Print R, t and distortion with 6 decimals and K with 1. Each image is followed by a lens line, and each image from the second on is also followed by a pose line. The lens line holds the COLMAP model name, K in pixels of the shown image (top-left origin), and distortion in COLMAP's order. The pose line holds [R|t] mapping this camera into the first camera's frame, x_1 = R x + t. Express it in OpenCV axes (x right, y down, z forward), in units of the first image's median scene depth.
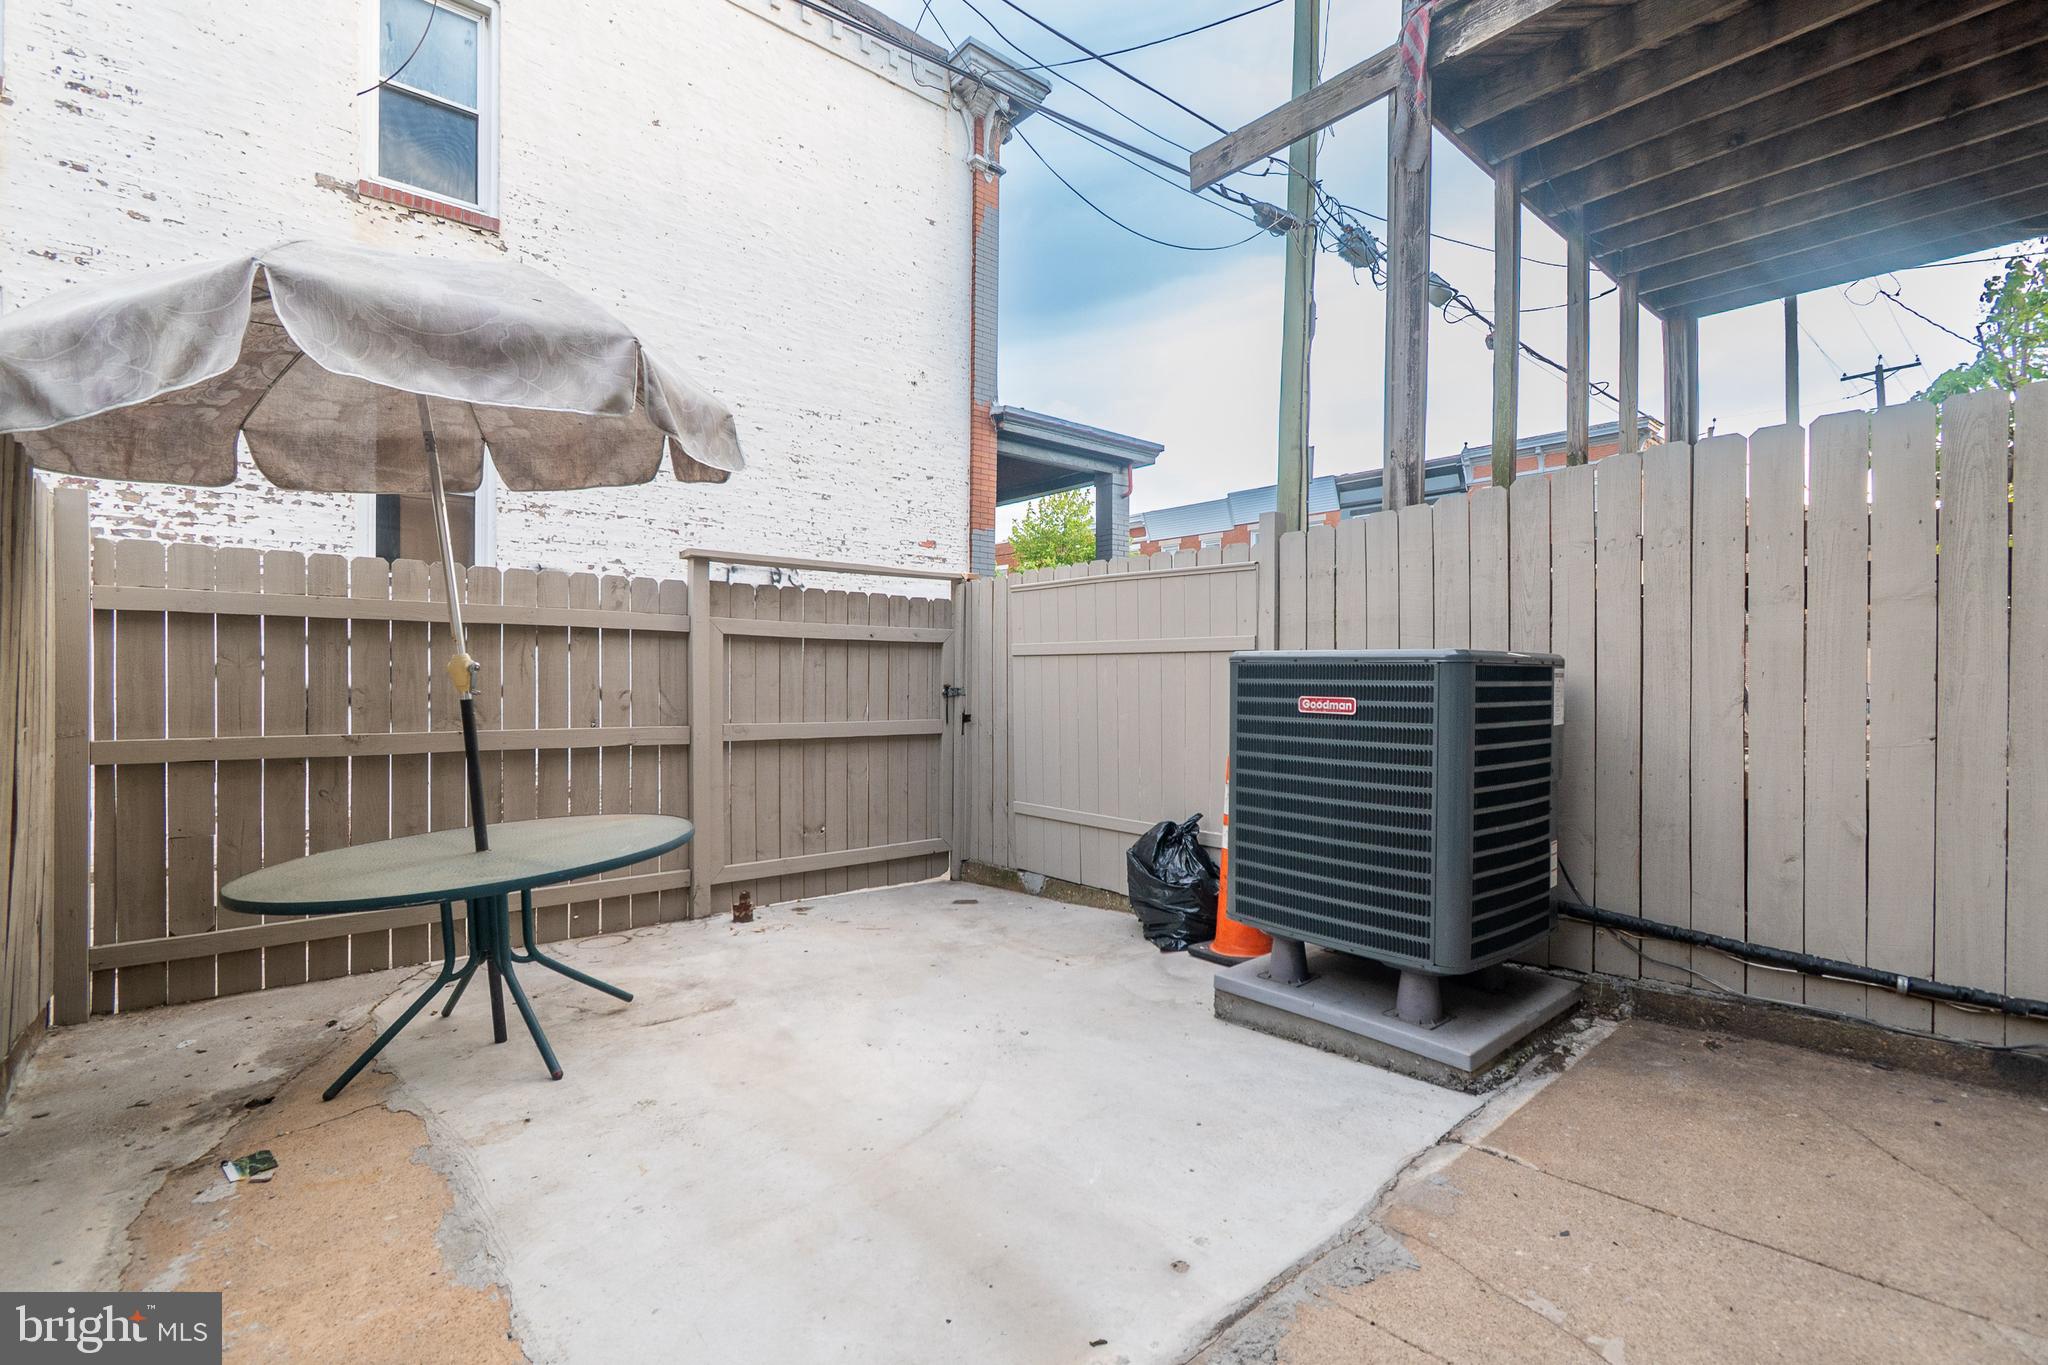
lens RADIAL K [[908.0, 0, 1006.6], [0, 908.0, 675.1], [0, 0, 1]] dist [0.007601, -0.004839]
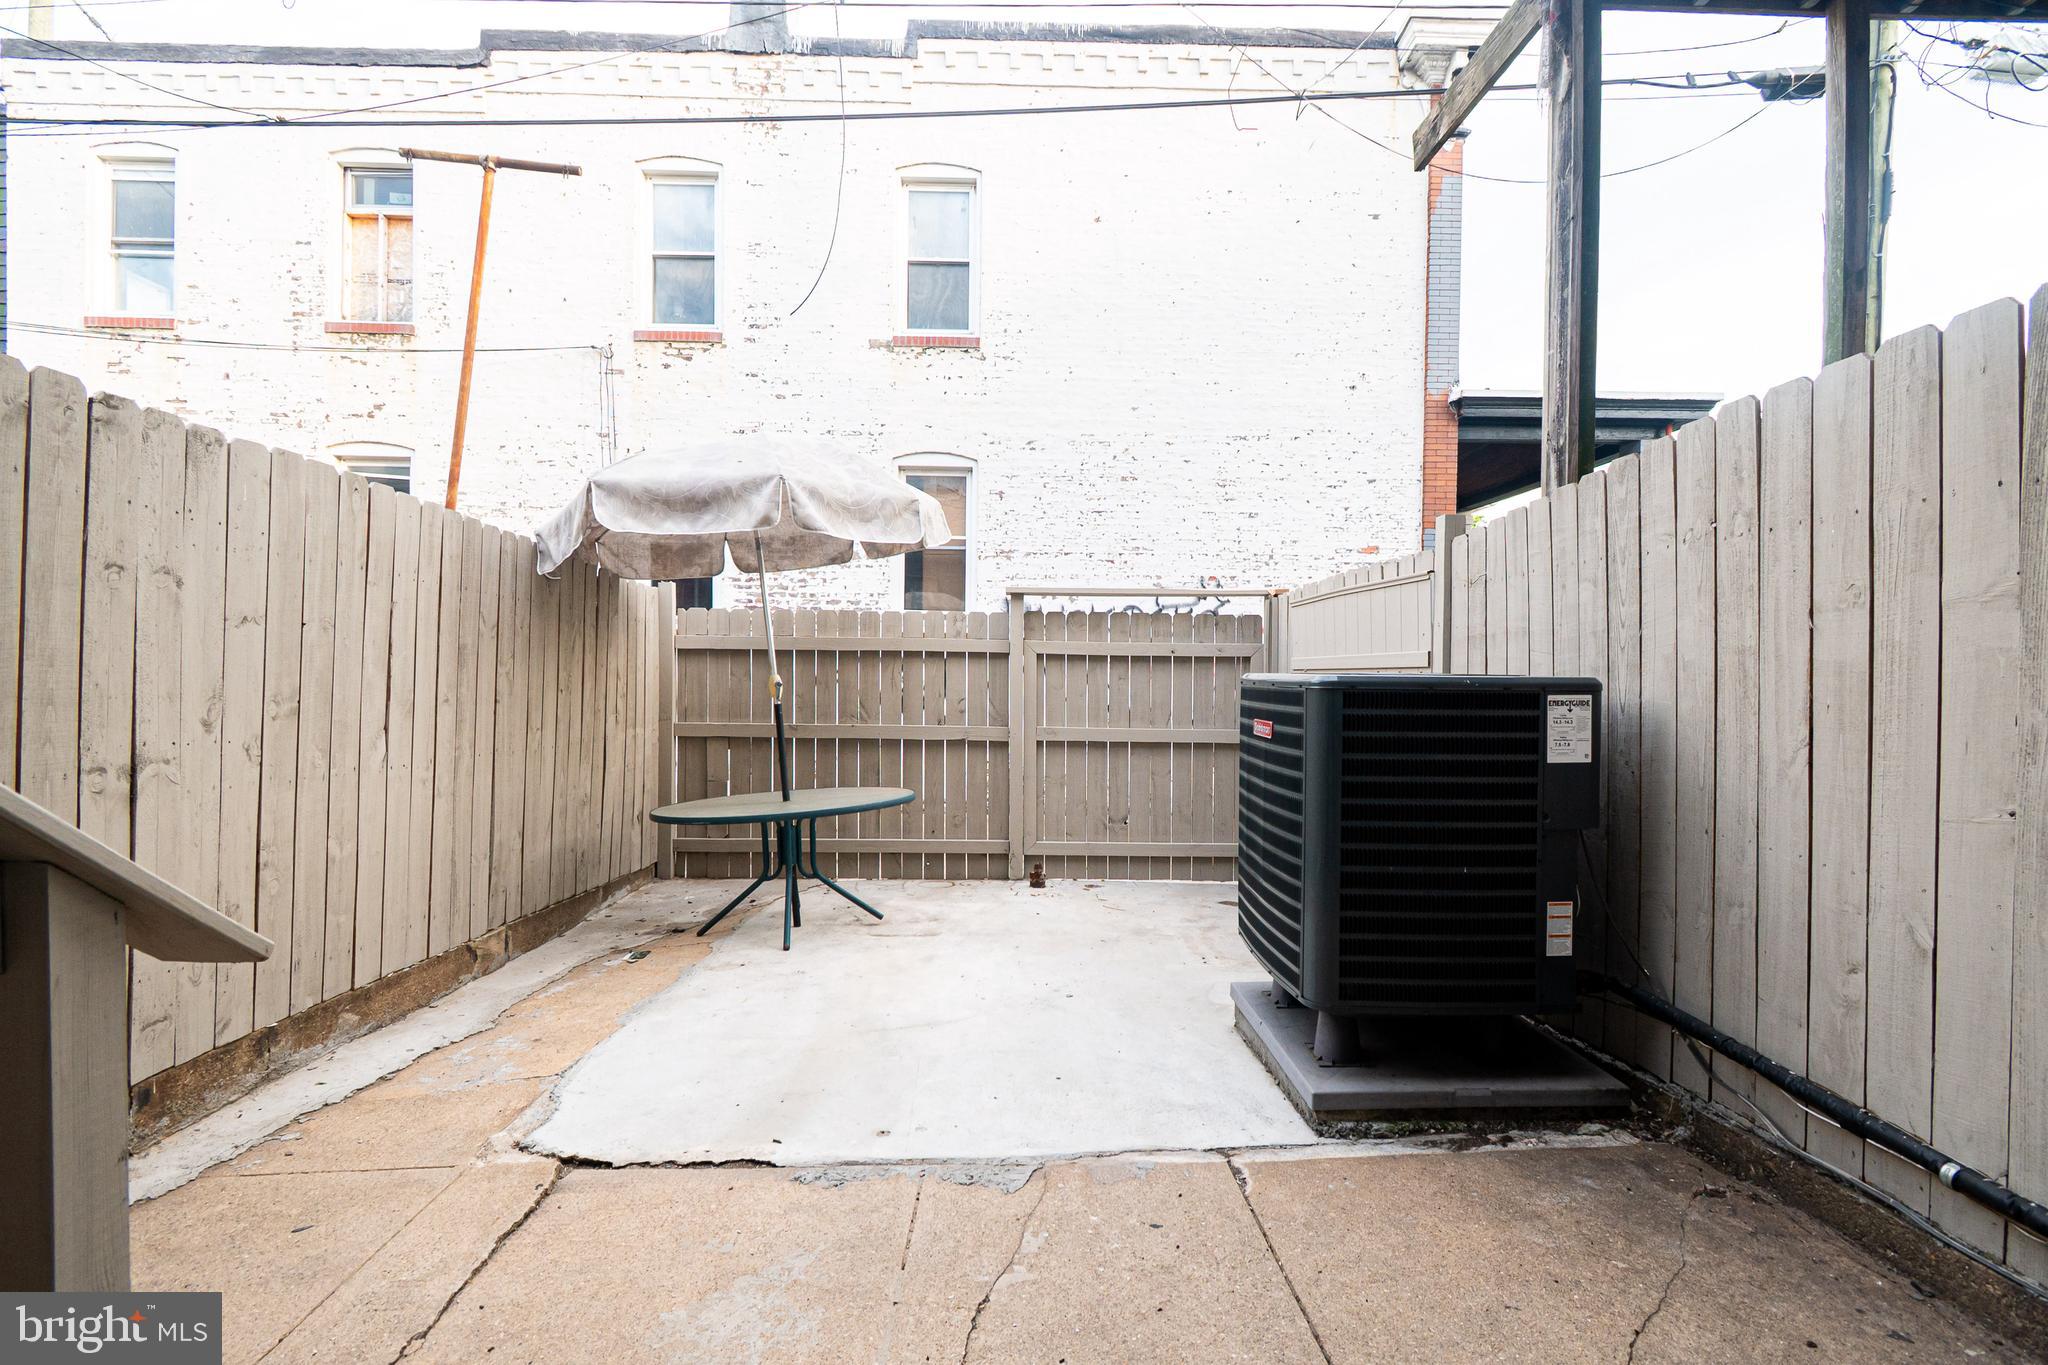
lens RADIAL K [[908.0, 0, 1021.4], [0, 908.0, 674.1], [0, 0, 1]] dist [0.007601, -0.004839]
pose [[0.779711, 0.000442, -0.626139, 0.696852], [-0.003394, 0.999988, -0.003521, -0.020501], [0.626130, 0.004870, 0.779703, 0.035616]]
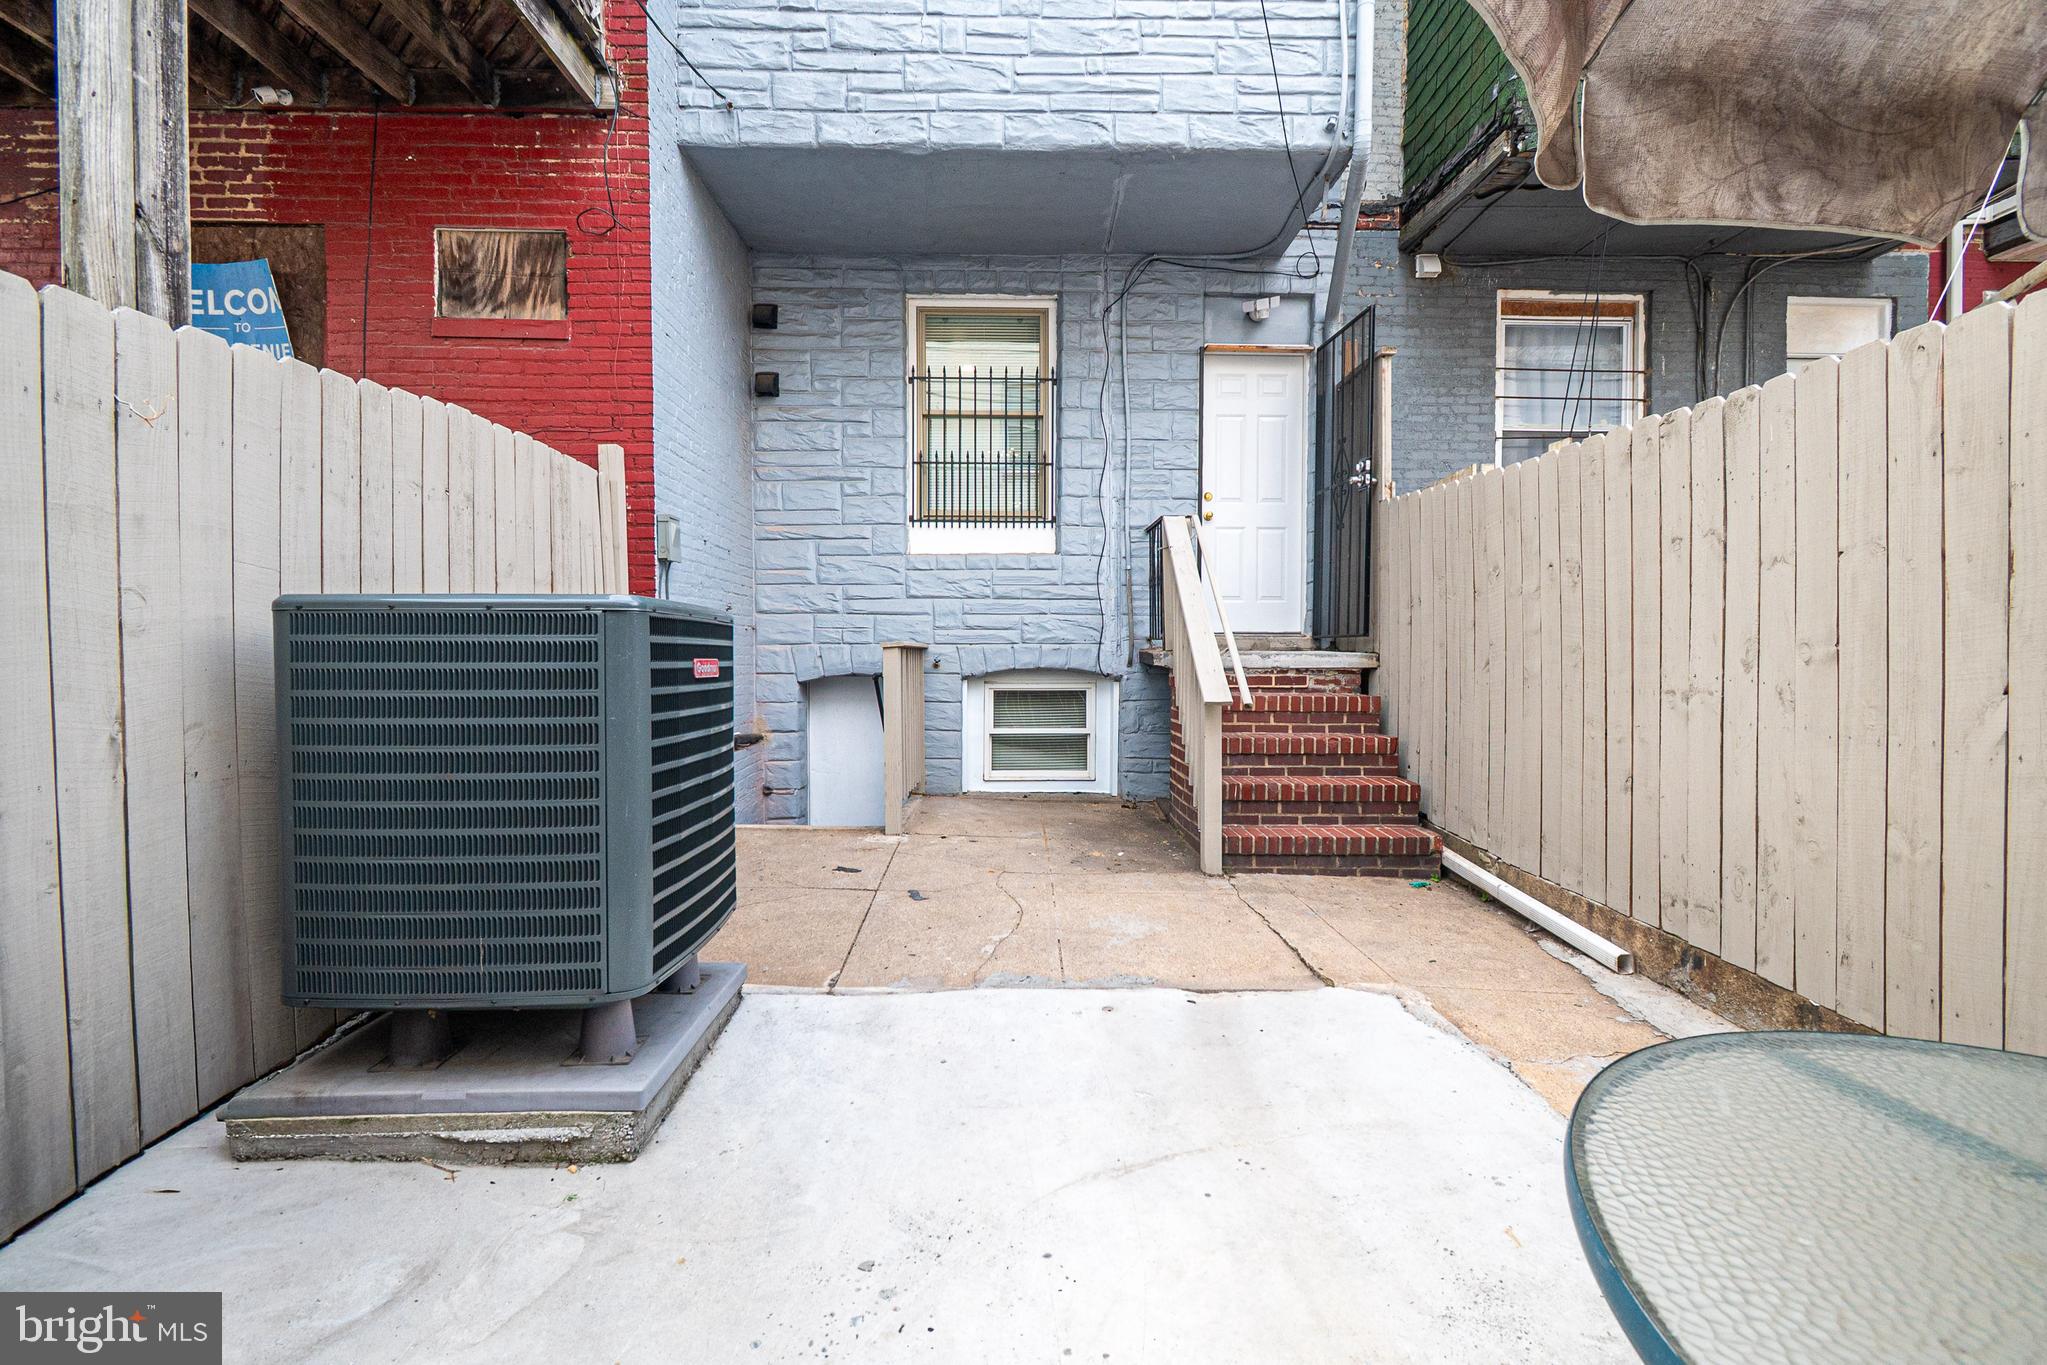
lens RADIAL K [[907.6, 0, 1031.8], [0, 907.6, 682.3], [0, 0, 1]] dist [0.007601, -0.004839]
pose [[-0.788198, -0.020519, 0.615080, -0.387845], [-0.003230, 0.999568, 0.029206, 0.018353], [-0.615413, 0.021034, -0.787924, 1.341287]]
